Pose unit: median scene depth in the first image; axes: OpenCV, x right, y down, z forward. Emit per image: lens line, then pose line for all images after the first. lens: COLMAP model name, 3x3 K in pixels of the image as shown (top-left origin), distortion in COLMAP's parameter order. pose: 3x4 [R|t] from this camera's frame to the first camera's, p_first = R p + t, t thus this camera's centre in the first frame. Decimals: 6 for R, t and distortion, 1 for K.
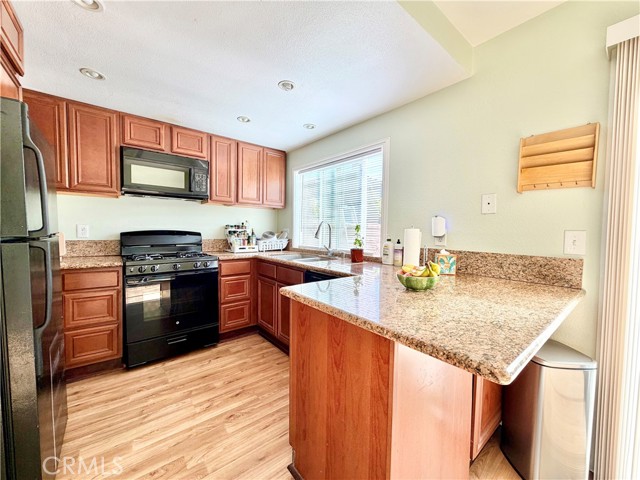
lens RADIAL K [[255.1, 0, 318.5], [0, 255.1, 240.5], [0, 0, 1]] dist [0.002424, -0.000157]
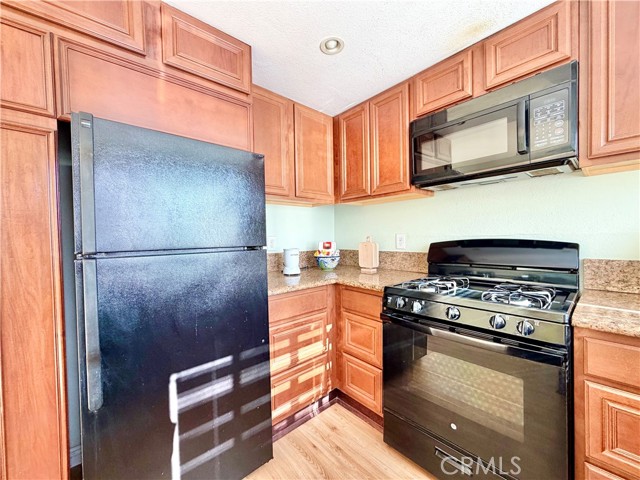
lens RADIAL K [[255.1, 0, 318.6], [0, 255.1, 240.3], [0, 0, 1]] dist [0.002424, -0.000157]
pose [[0.033002, -0.002033, -0.999453, -0.057707], [-0.024446, 0.999697, -0.002840, -0.029192], [0.999156, 0.024526, 0.032942, 0.654980]]
